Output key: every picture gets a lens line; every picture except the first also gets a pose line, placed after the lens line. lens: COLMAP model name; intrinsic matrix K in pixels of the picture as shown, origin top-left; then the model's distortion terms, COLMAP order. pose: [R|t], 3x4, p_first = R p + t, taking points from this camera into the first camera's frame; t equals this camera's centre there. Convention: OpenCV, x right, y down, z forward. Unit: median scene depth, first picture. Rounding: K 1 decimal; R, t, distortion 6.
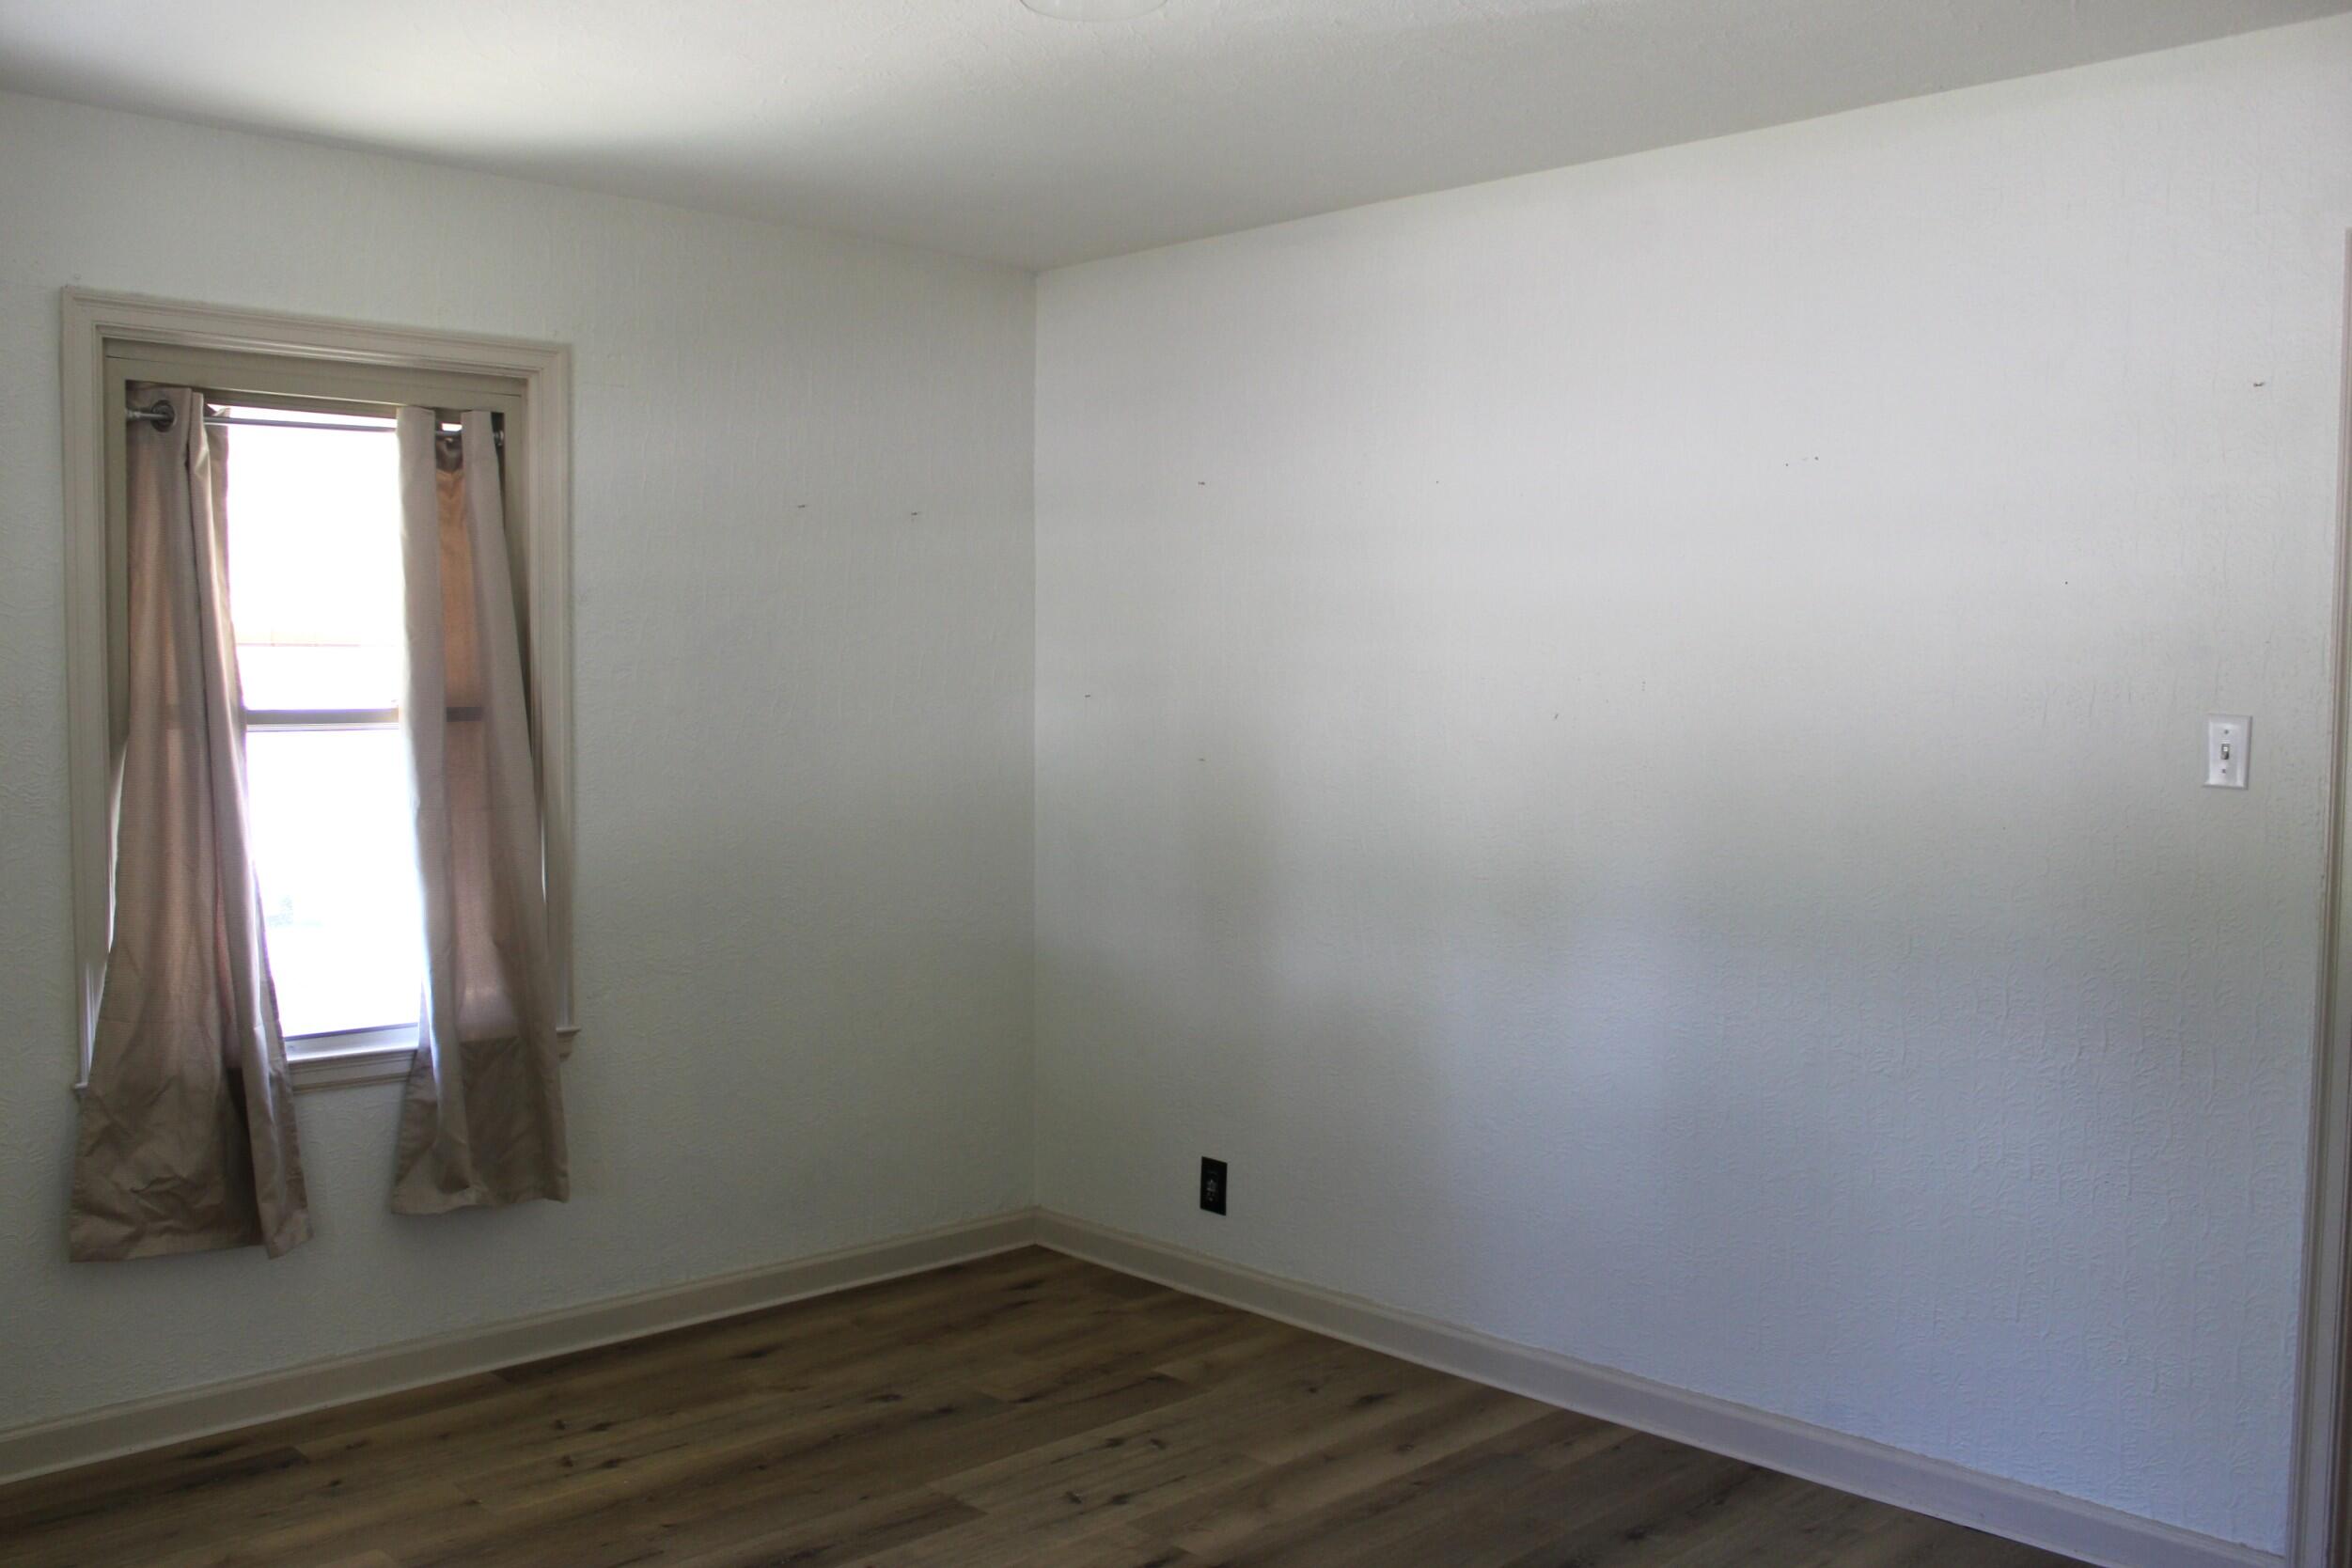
lens RADIAL K [[1973.8, 0, 1174.5], [0, 1973.8, 792.9], [0, 0, 1]] dist [-0.154672, 0.122408]
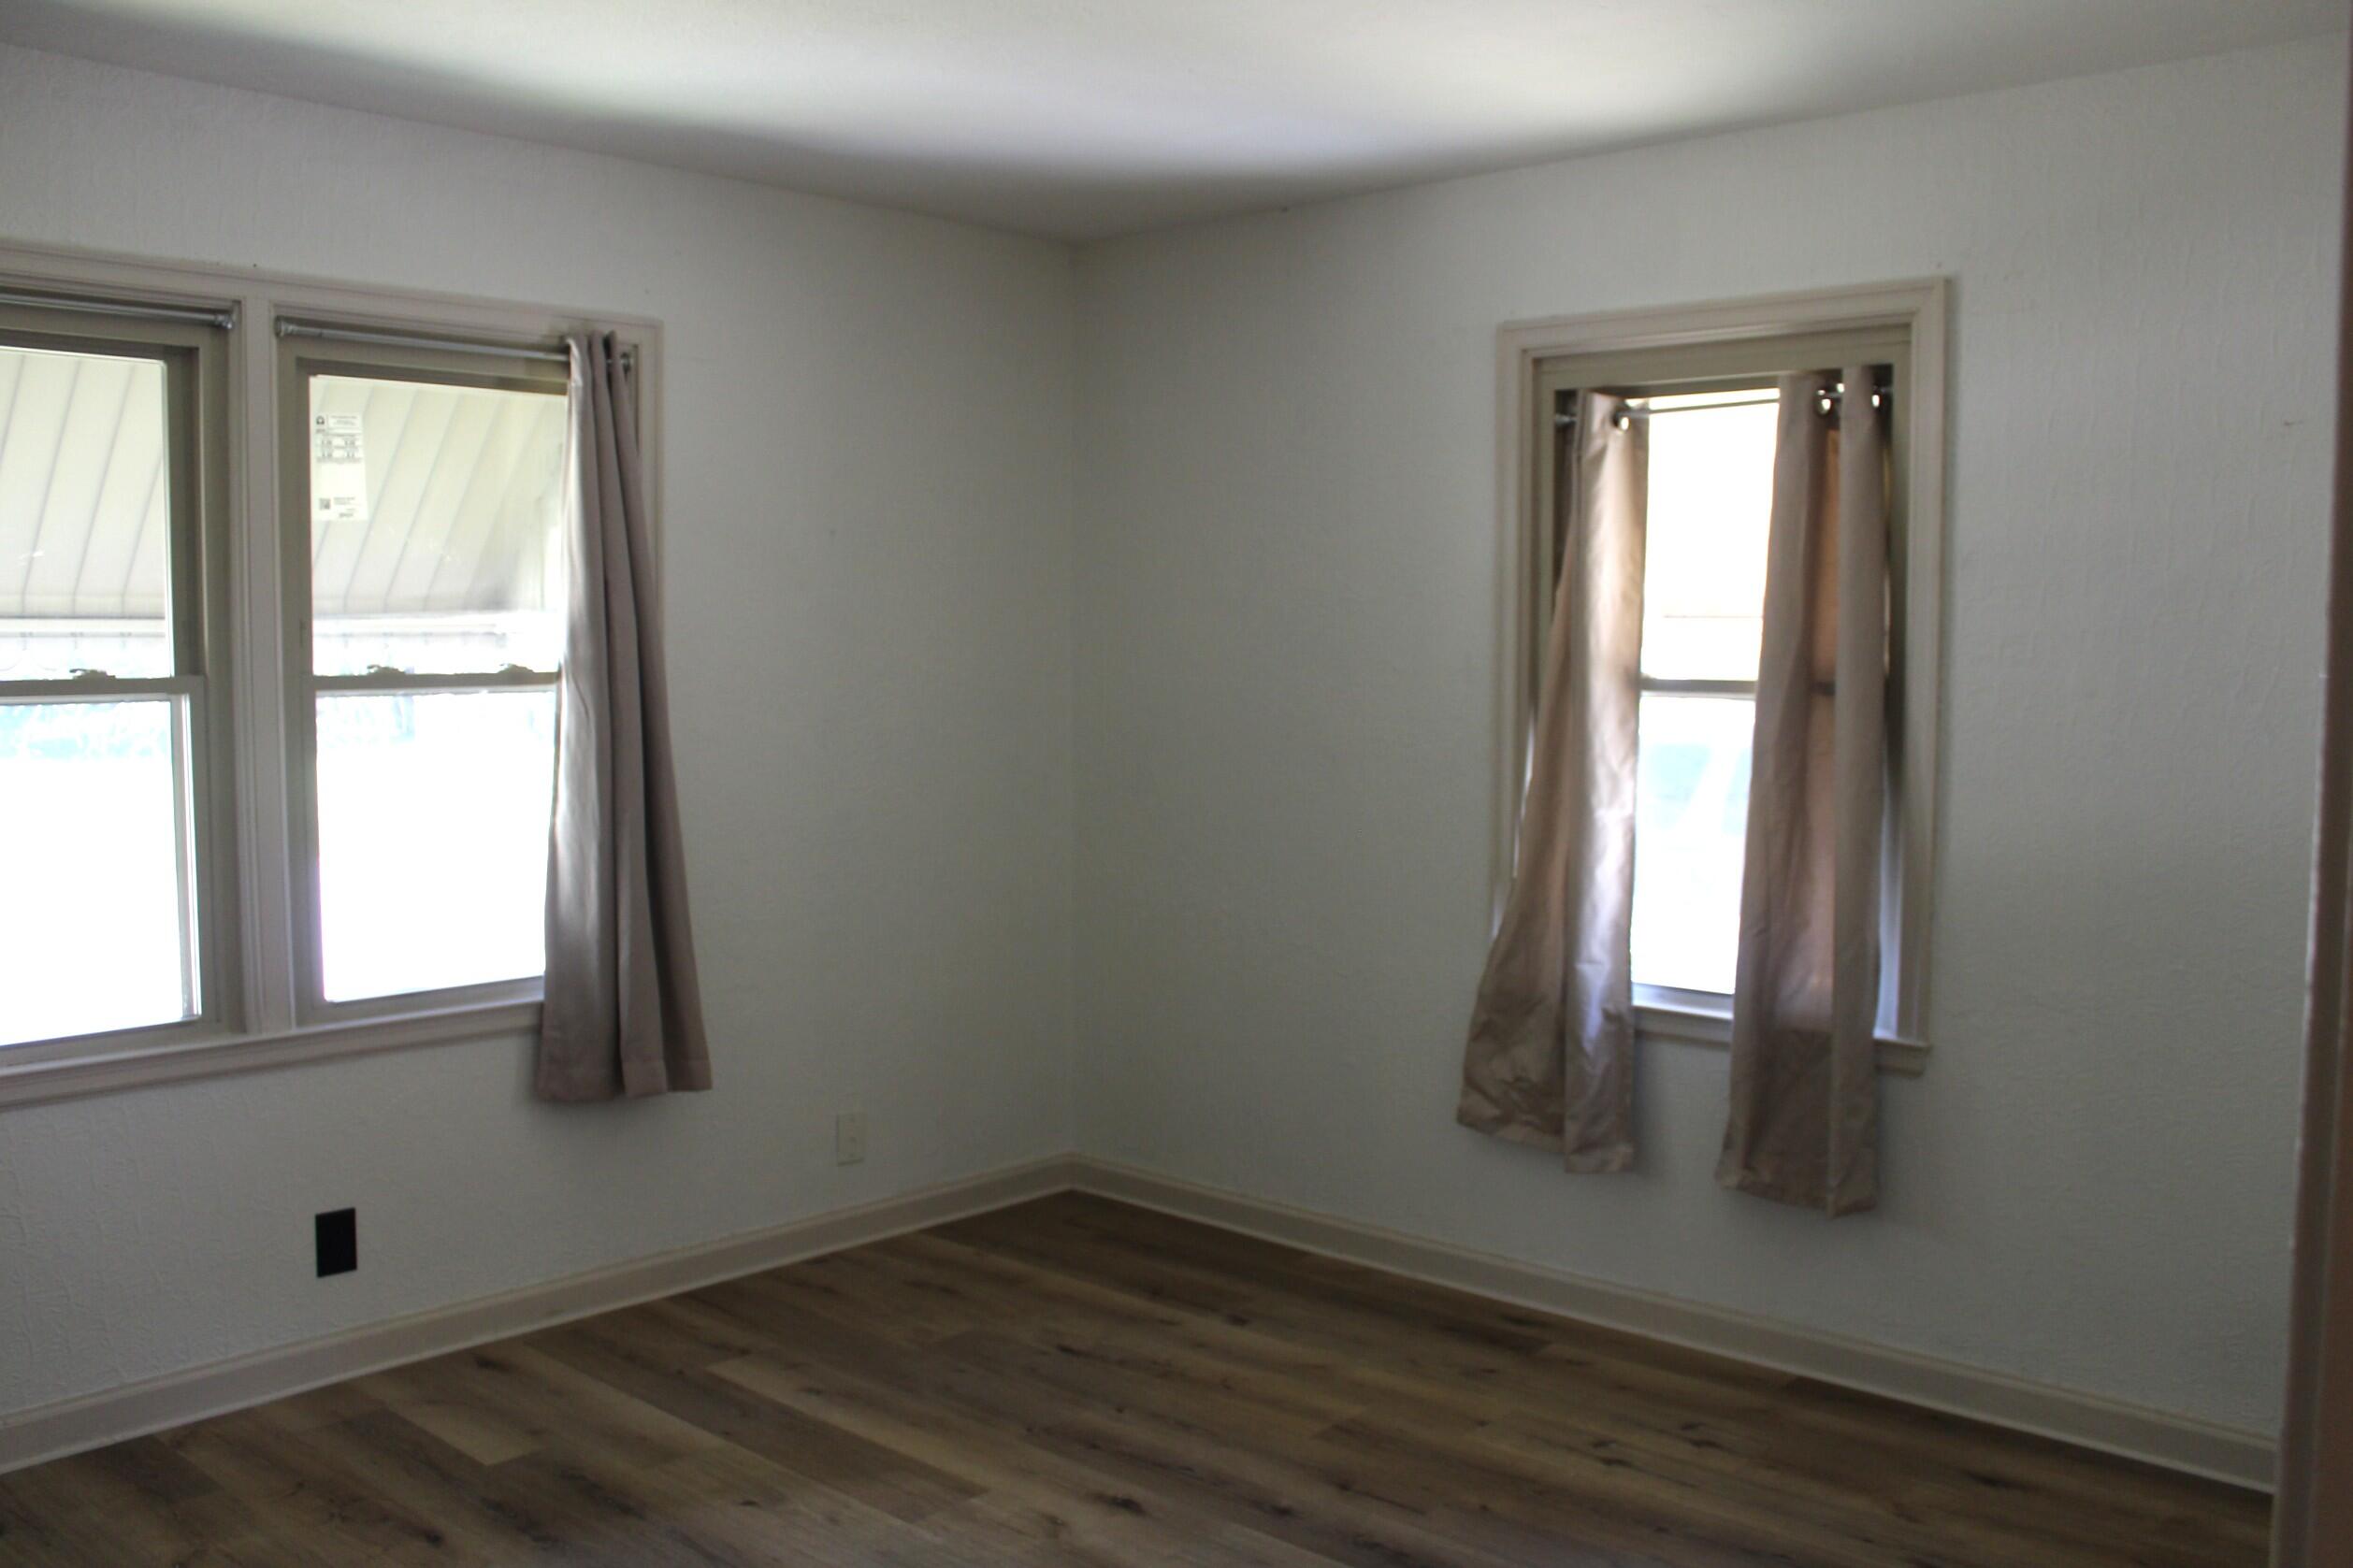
lens RADIAL K [[1974.4, 0, 1174.8], [0, 1974.4, 790.6], [0, 0, 1]] dist [-0.154672, 0.122408]
pose [[0.081402, 0.071918, -0.994083, 0.602276], [-0.061054, 0.995880, 0.067048, -0.037819], [0.994810, 0.055235, 0.085458, 0.646336]]
